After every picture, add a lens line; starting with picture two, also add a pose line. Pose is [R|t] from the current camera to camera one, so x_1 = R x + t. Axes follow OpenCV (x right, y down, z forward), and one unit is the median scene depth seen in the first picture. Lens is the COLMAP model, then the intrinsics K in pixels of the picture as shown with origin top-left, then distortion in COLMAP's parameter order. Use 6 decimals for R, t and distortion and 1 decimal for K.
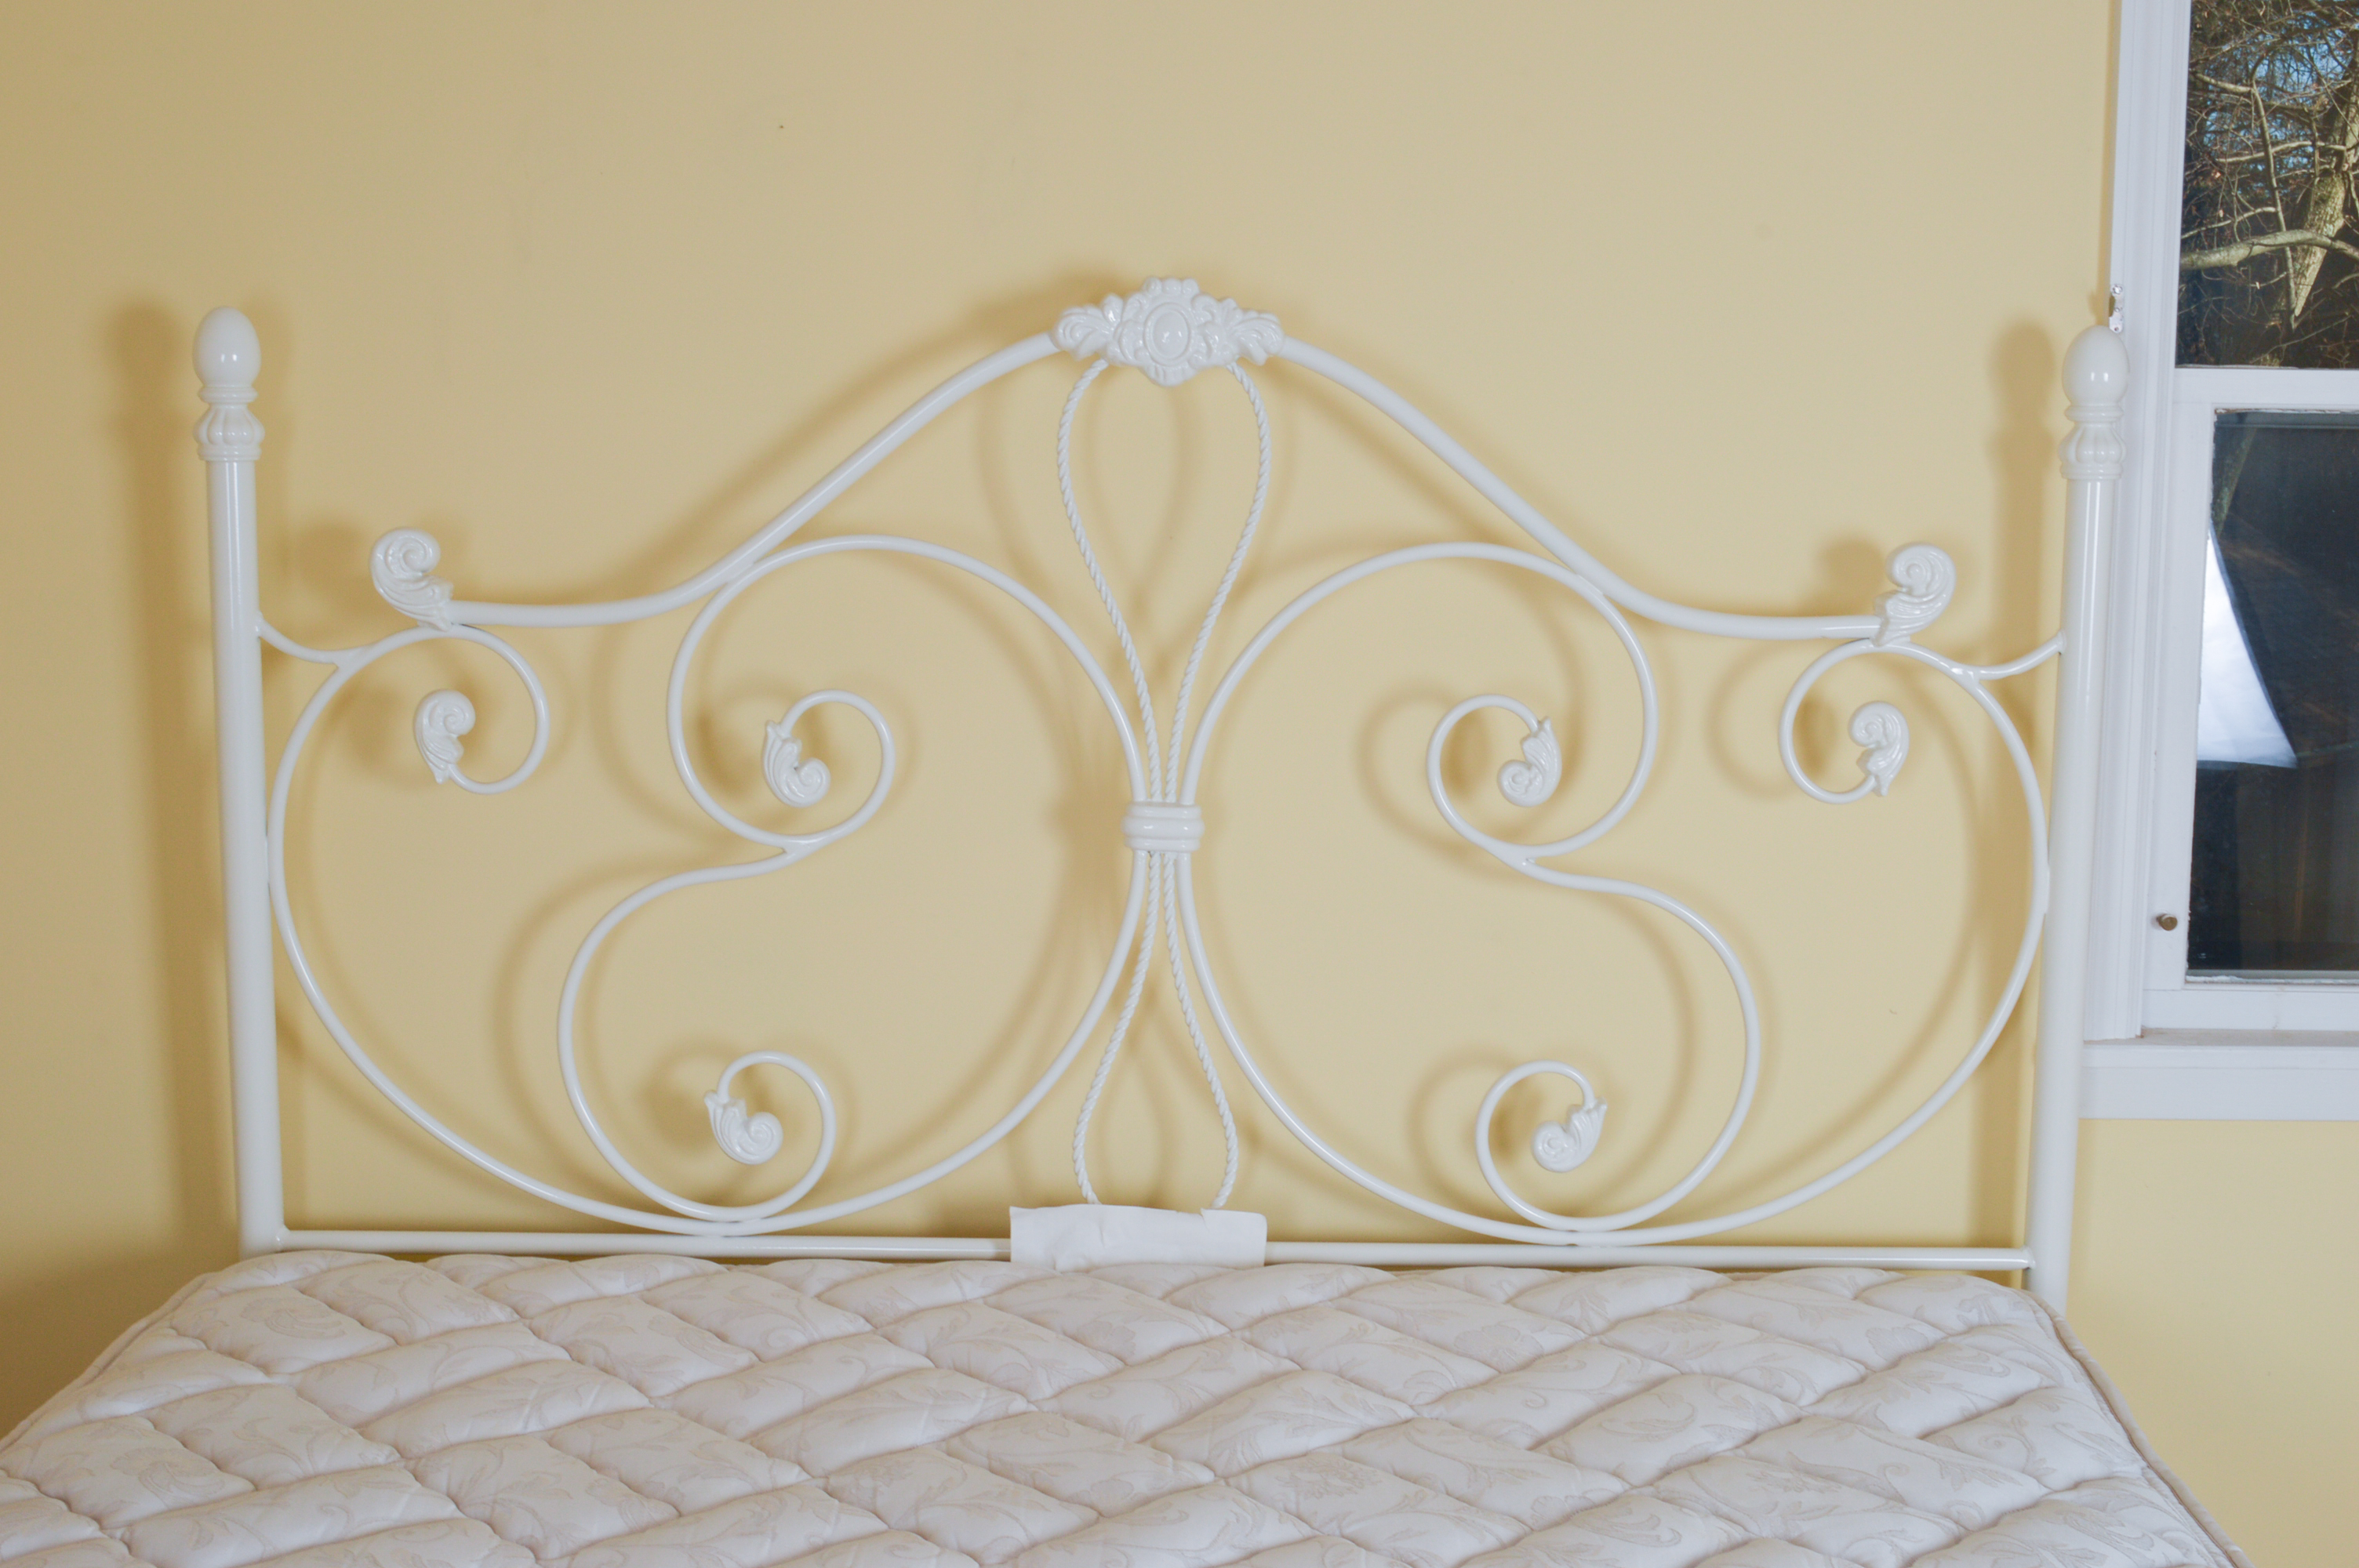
lens RADIAL K [[3013.0, 0, 1199.0], [0, 3013.0, 711.5], [0, 0, 1]] dist [-0.040175, 0.000000]
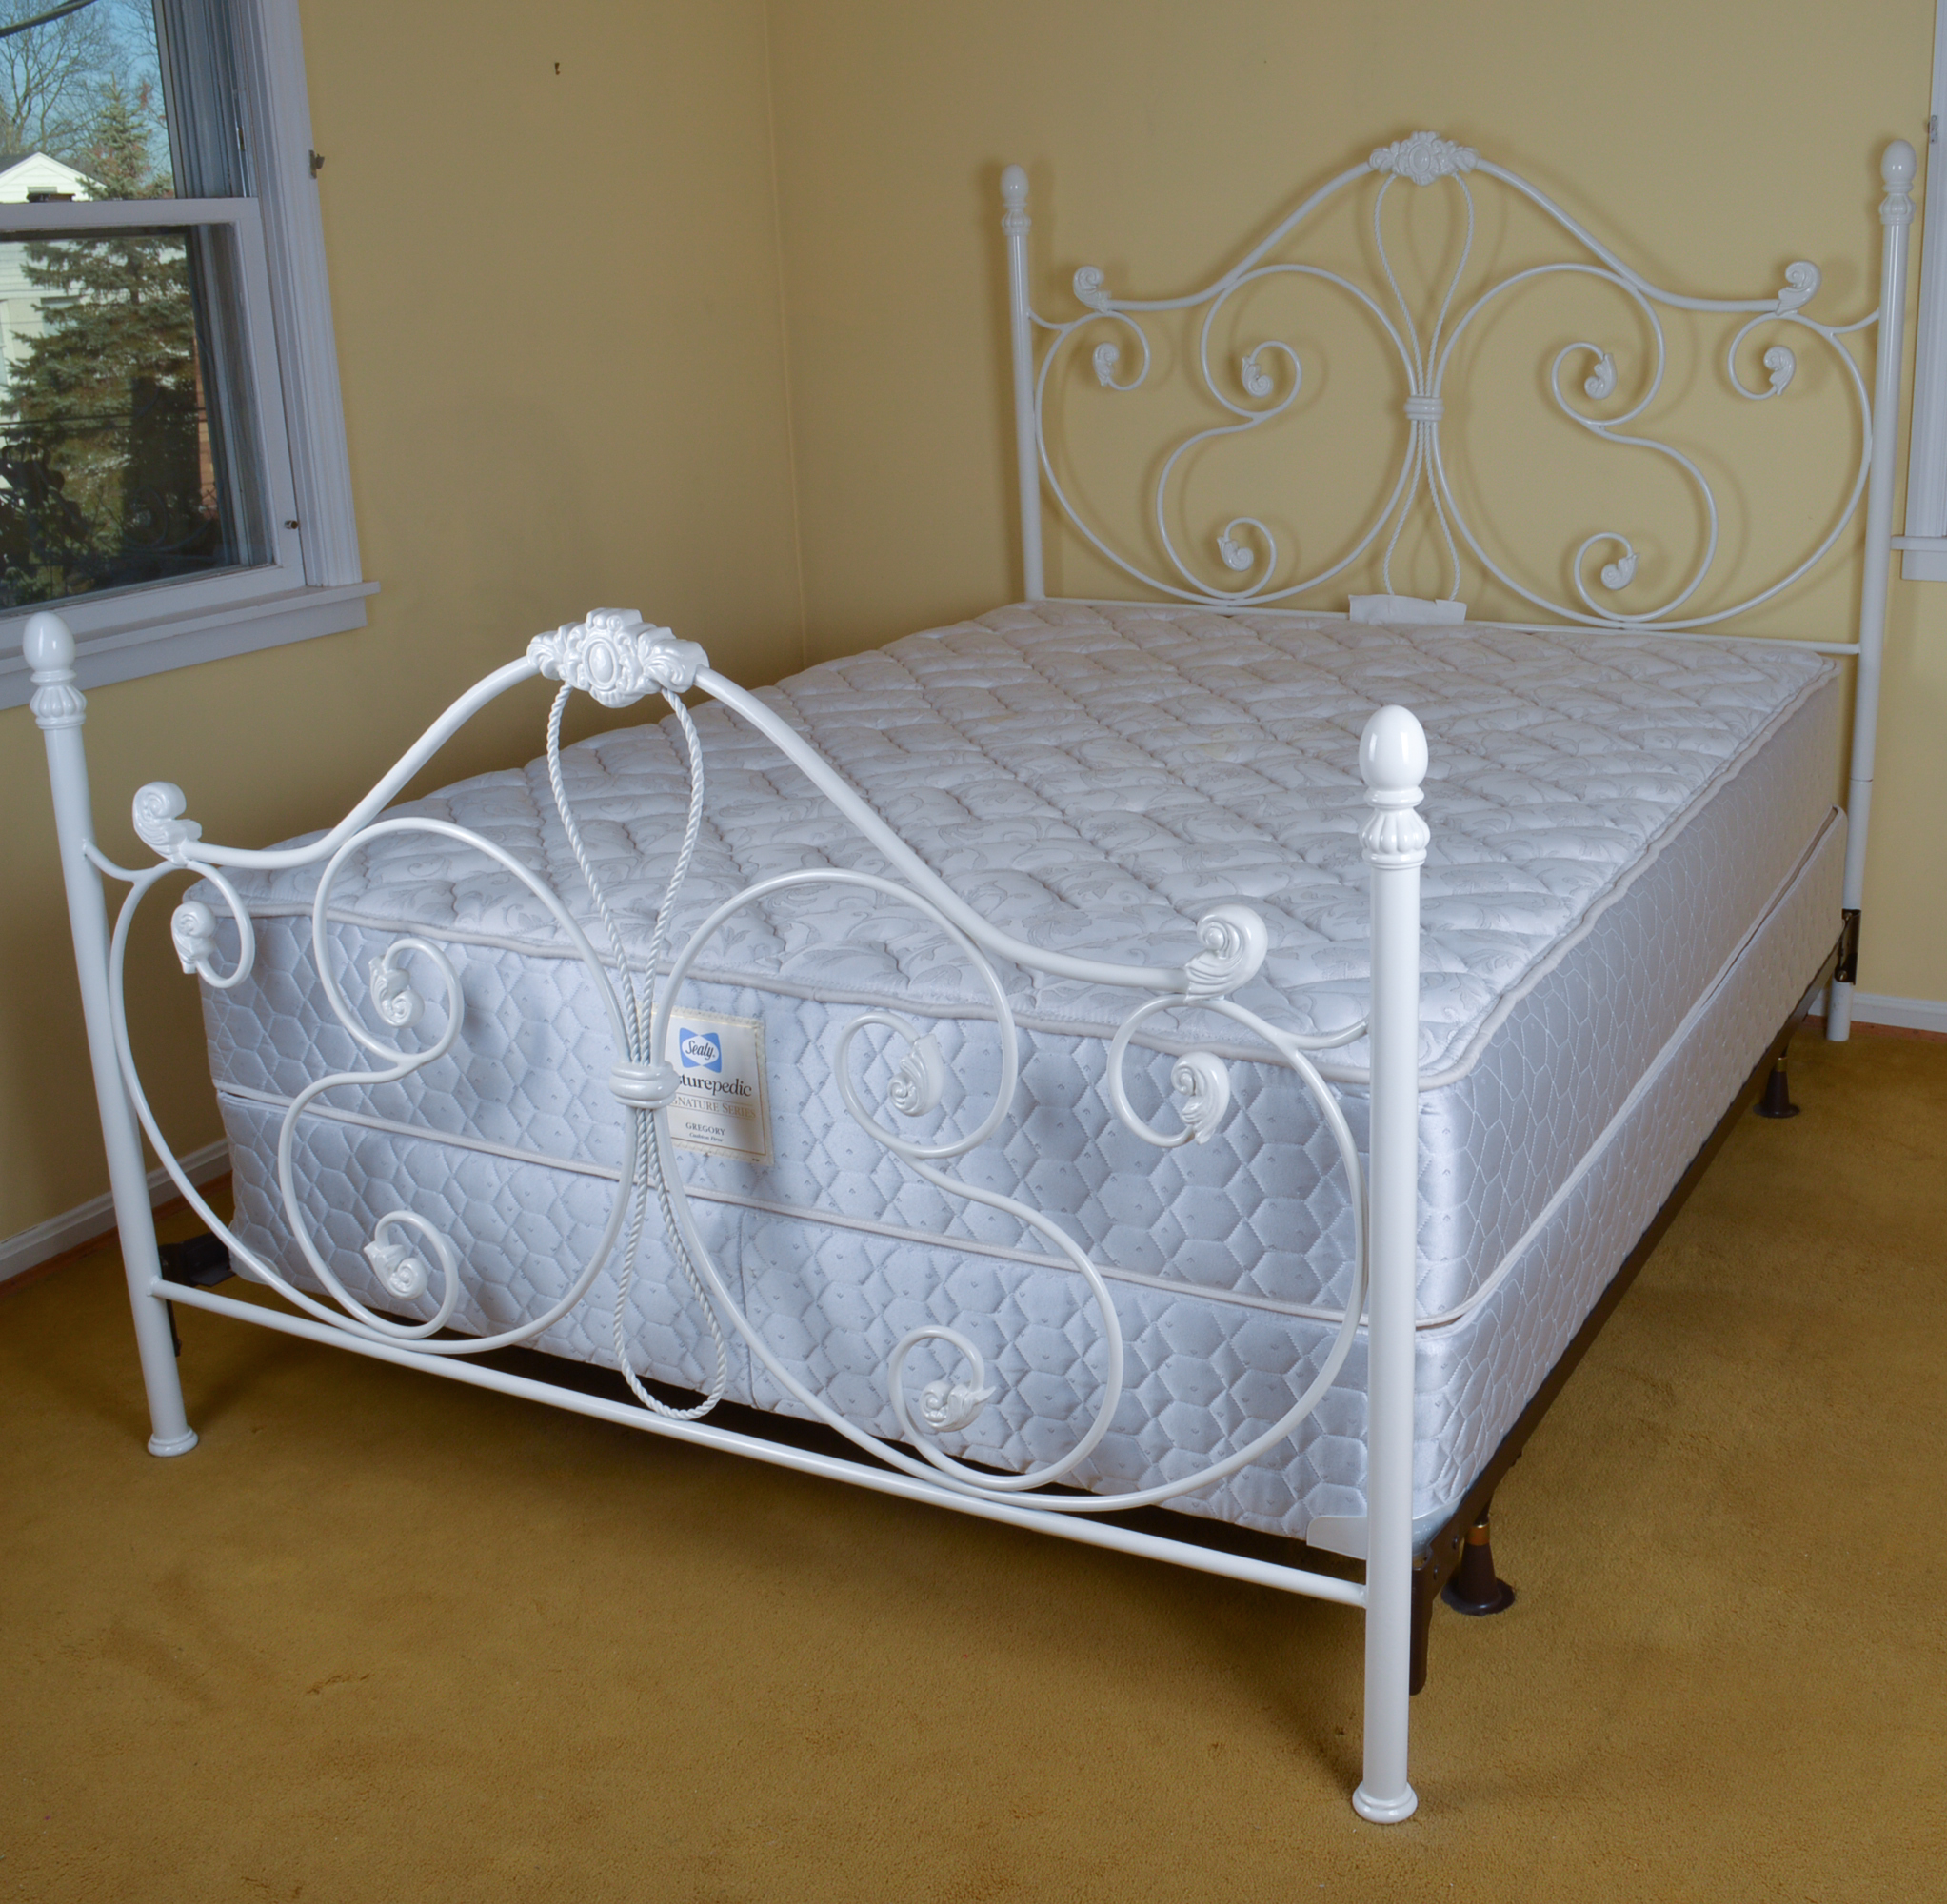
lens RADIAL K [[2448.9, 0, 988.8], [0, 2448.9, 953.9], [0, 0, 1]] dist [-0.103278, 0.000000]
pose [[0.875918, 0.106473, -0.470564, 0.621406], [-0.011417, 0.979646, 0.200409, 0.085070], [0.482325, -0.170170, 0.859305, -0.699625]]
